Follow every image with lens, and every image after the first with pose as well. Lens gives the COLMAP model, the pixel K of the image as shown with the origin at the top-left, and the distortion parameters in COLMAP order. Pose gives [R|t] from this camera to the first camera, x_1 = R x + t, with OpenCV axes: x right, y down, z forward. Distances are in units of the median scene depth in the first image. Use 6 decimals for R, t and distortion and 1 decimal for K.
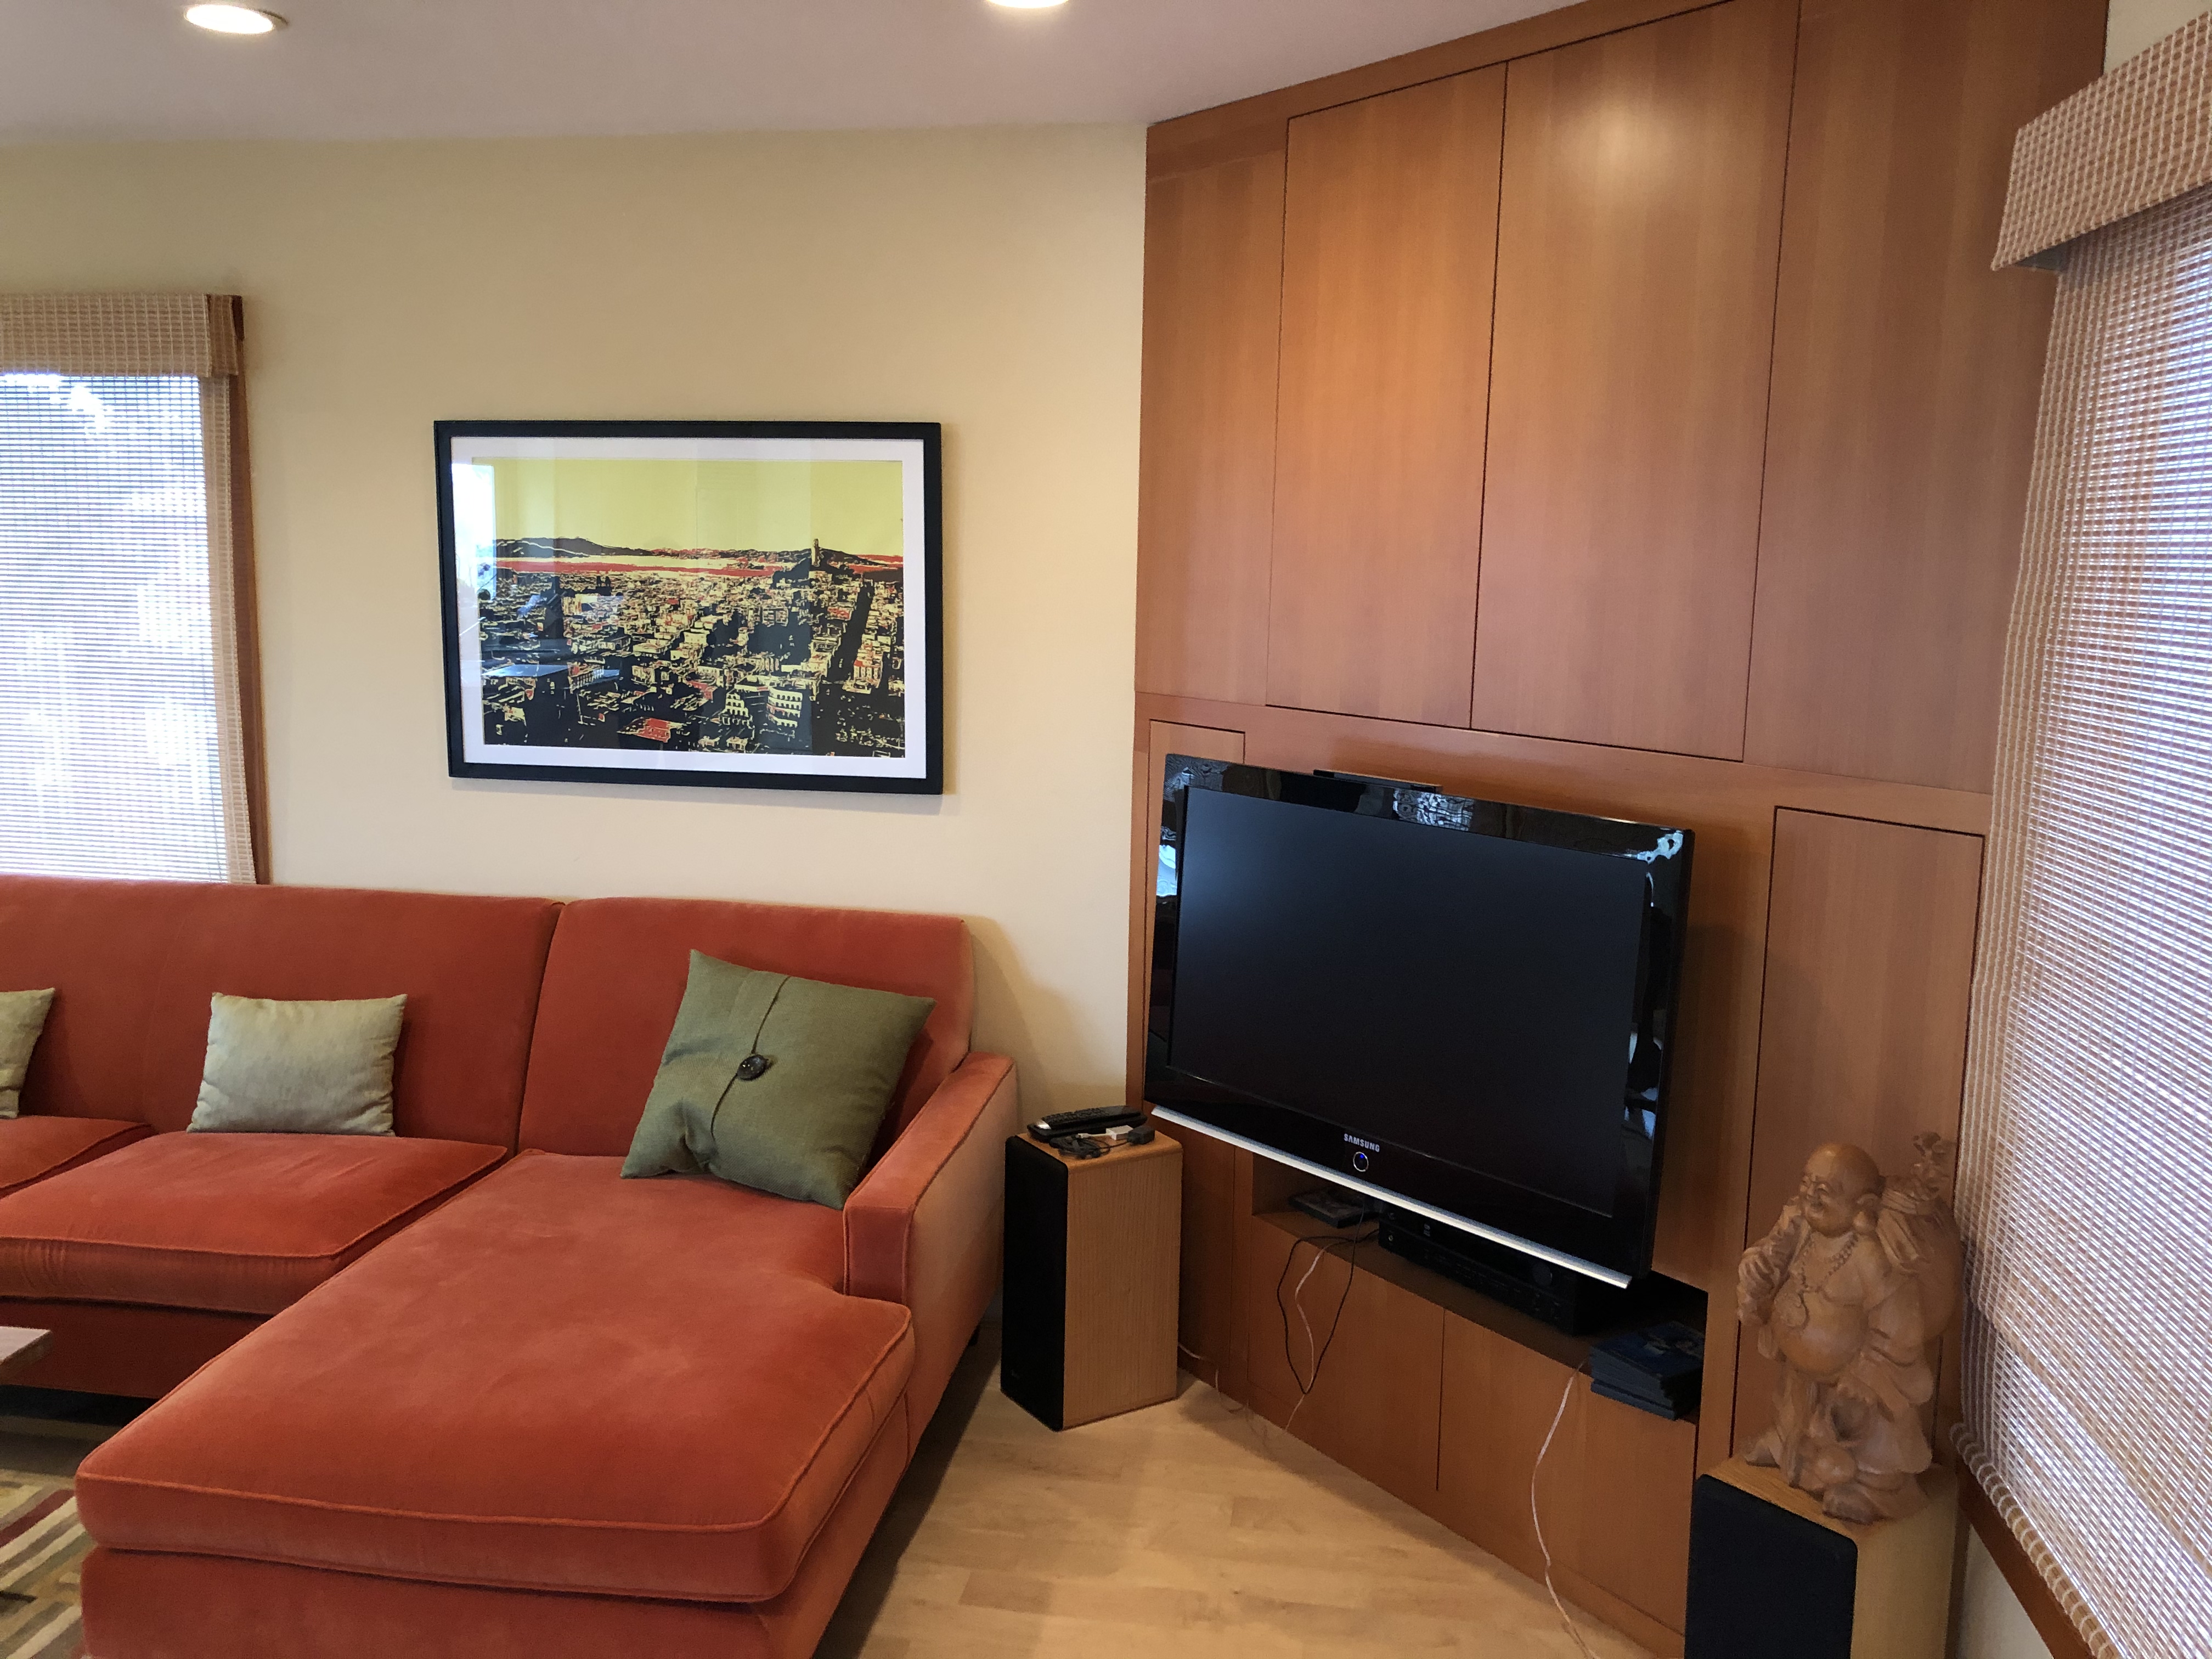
lens RADIAL K [[1763.5, 0, 1145.7], [0, 1763.5, 809.3], [0, 0, 1]] dist [0.019260, -0.011435]
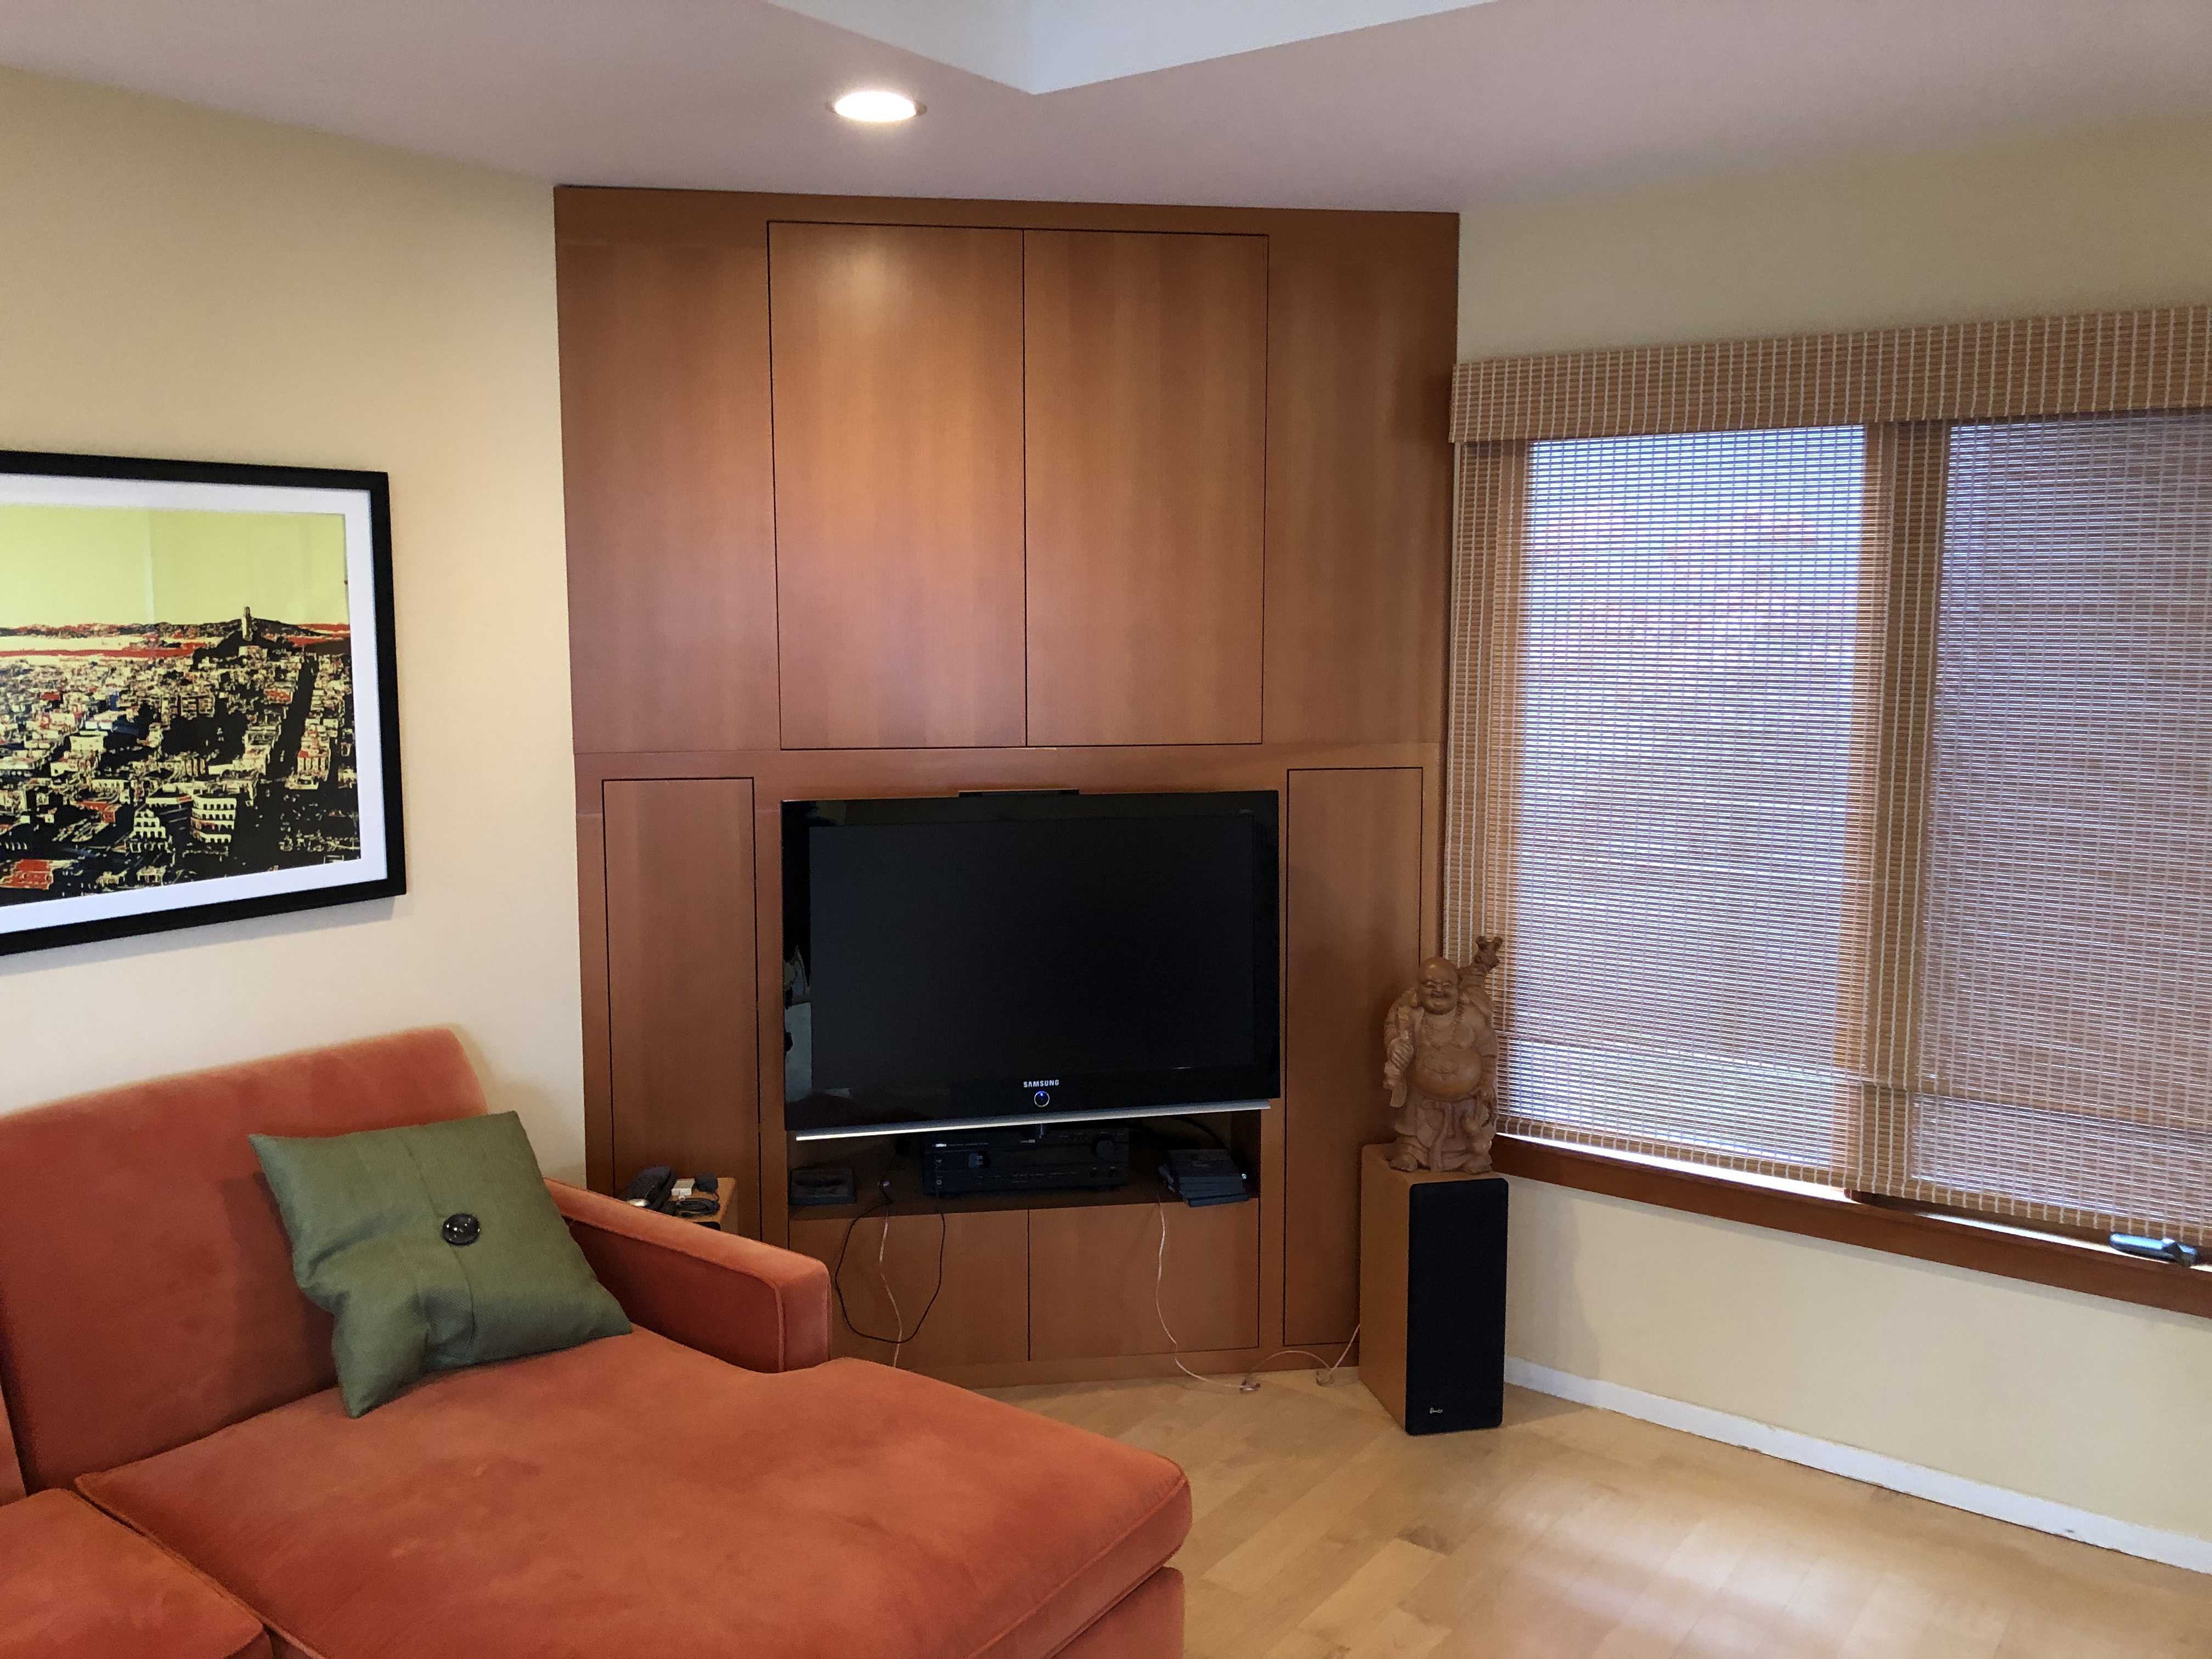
lens RADIAL K [[1763.5, 0, 1078.0], [0, 1763.5, 802.4], [0, 0, 1]] dist [0.019260, -0.011435]
pose [[0.485170, -0.122299, 0.865825, -0.709364], [0.133808, 0.988893, 0.064702, -0.065059], [-0.864121, 0.084463, 0.496146, 0.270063]]
